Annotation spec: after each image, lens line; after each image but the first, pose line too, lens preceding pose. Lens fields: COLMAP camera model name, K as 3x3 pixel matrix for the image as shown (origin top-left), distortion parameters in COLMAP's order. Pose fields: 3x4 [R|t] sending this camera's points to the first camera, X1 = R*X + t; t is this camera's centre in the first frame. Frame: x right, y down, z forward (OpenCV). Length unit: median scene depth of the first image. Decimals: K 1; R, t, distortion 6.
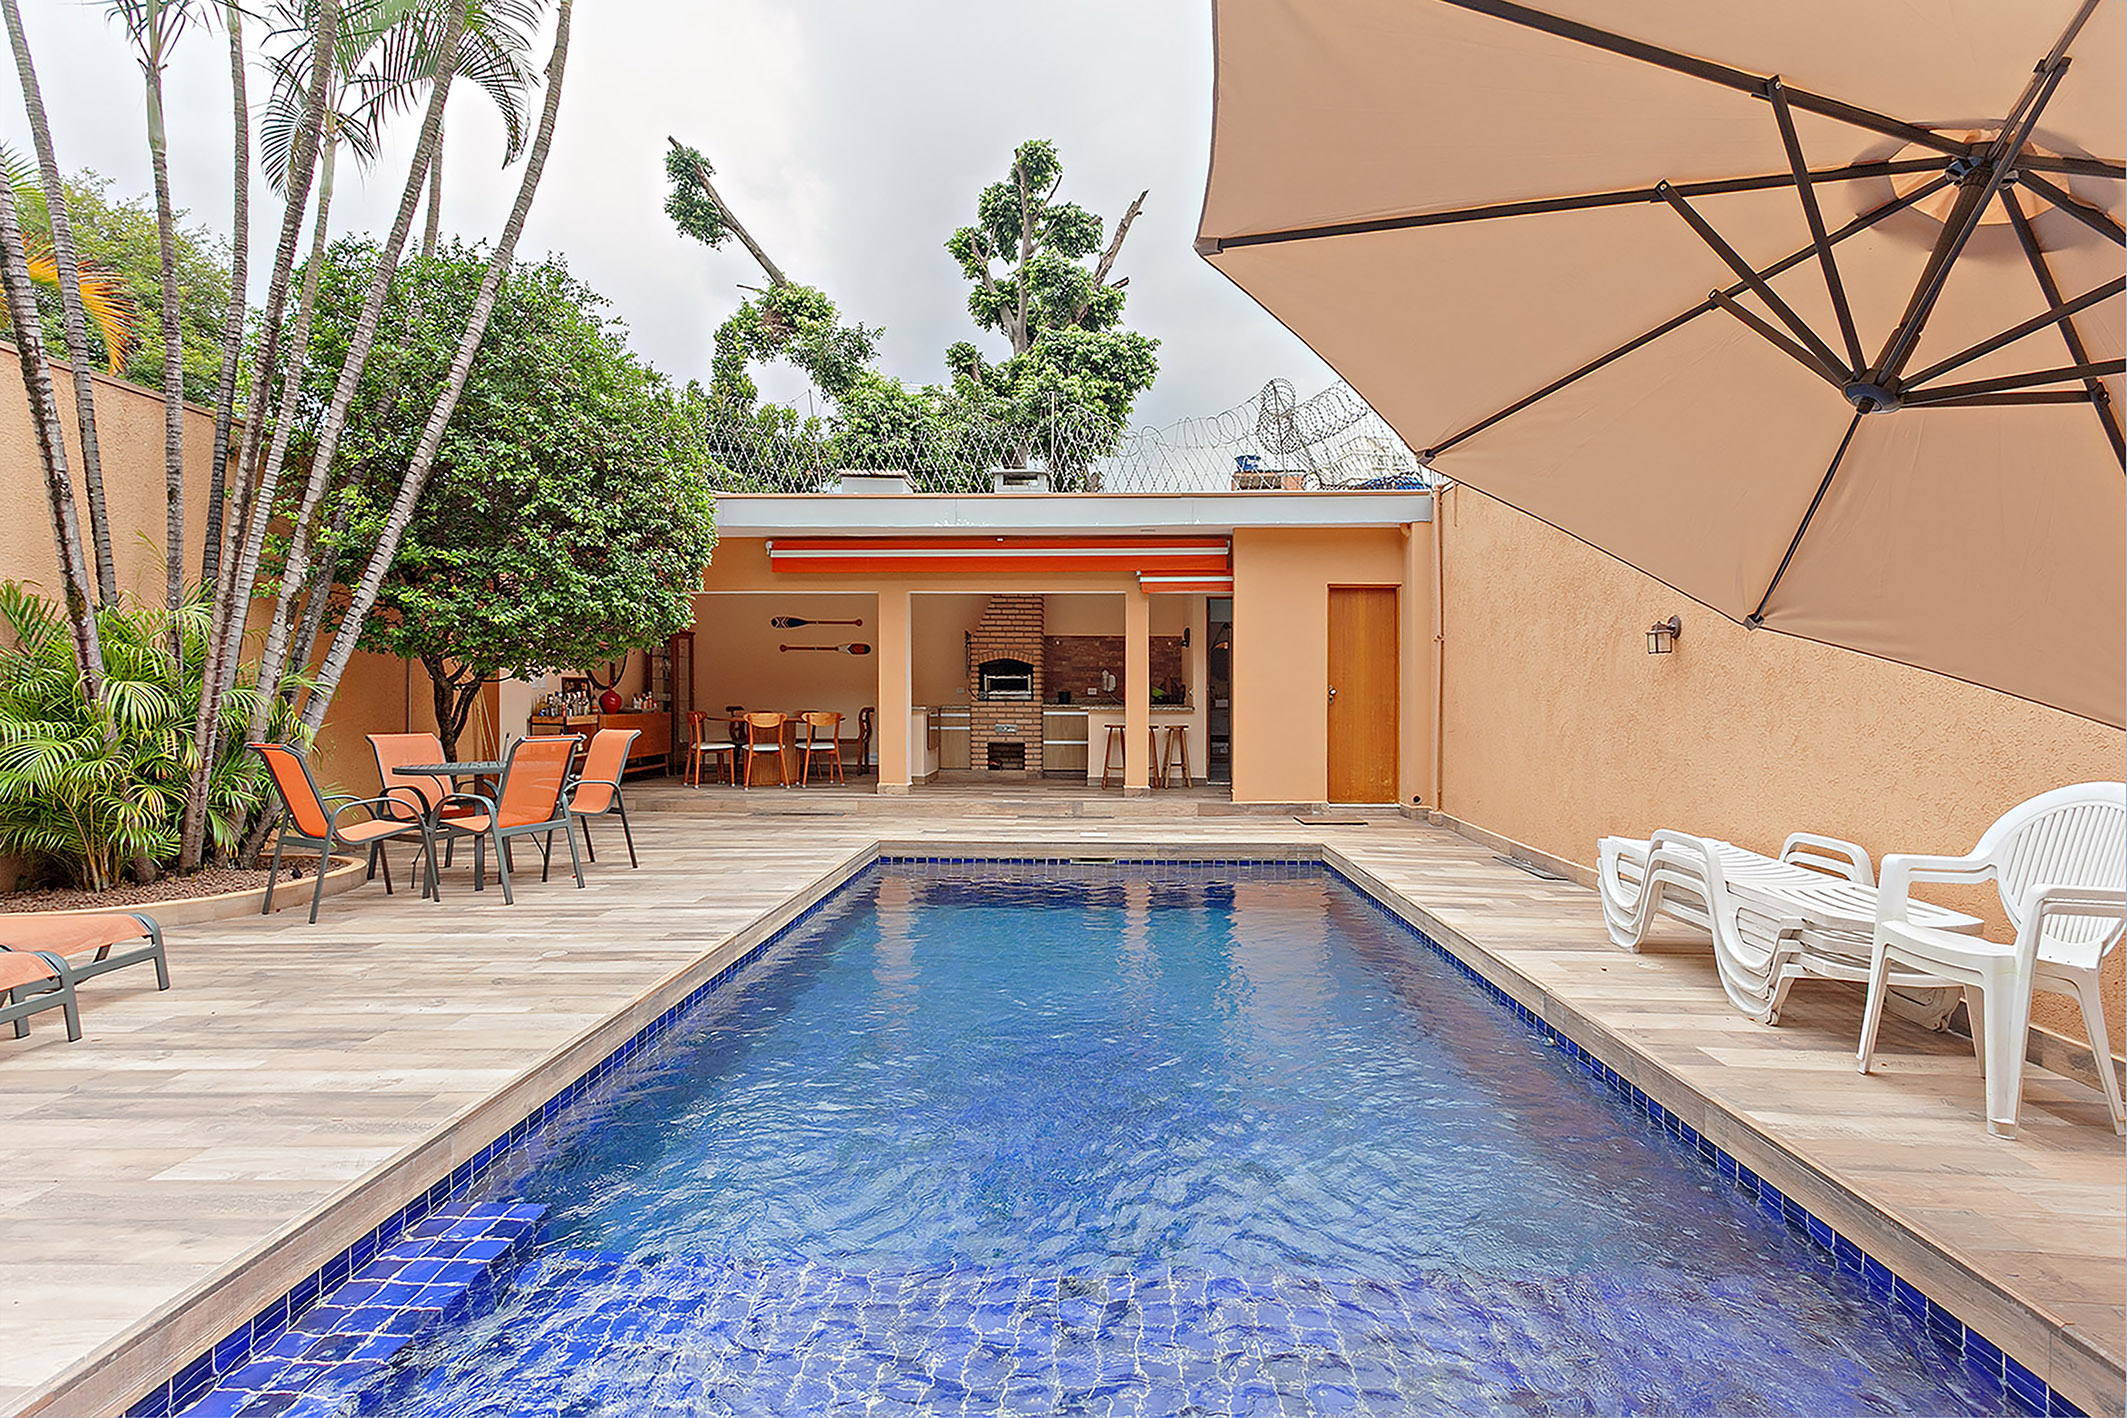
lens RADIAL K [[1184.1, 0, 1063.5], [0, 1184.1, 709.0], [0, 0, 1]] dist [0.001193, 0.001277]
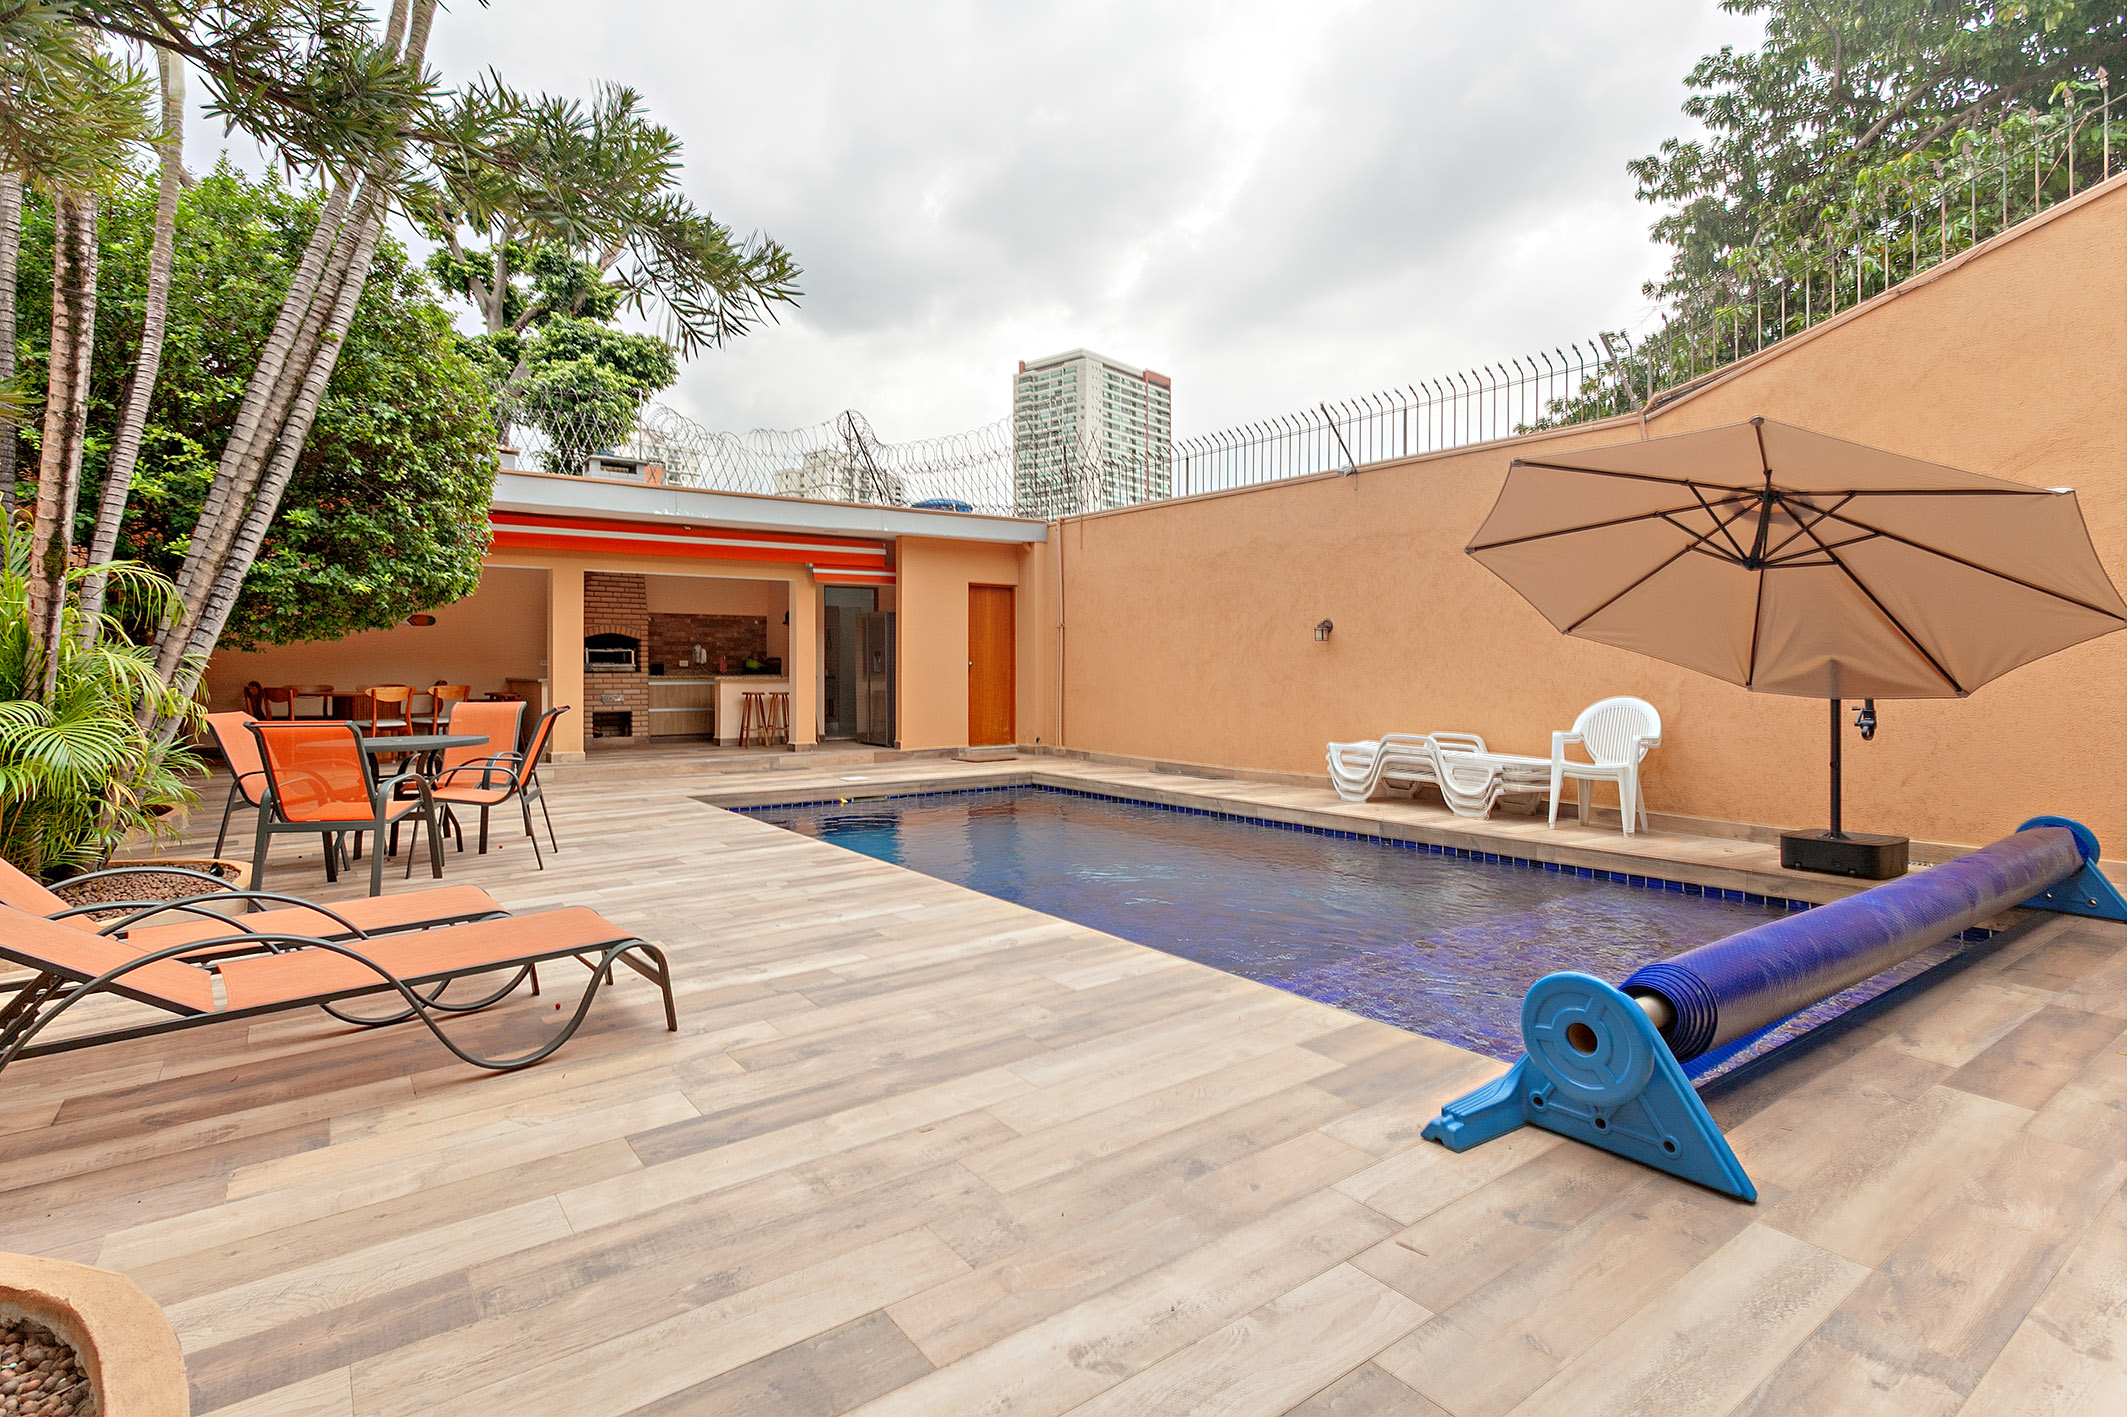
lens RADIAL K [[1062.2, 0, 1069.0], [0, 1062.2, 671.2], [0, 0, 1]] dist [-0.005367, 0.000688]
pose [[0.786243, -0.006618, 0.617883, -0.425734], [0.011539, 0.999926, -0.003974, 0.000740], [-0.617810, 0.010254, 0.786260, -0.011168]]
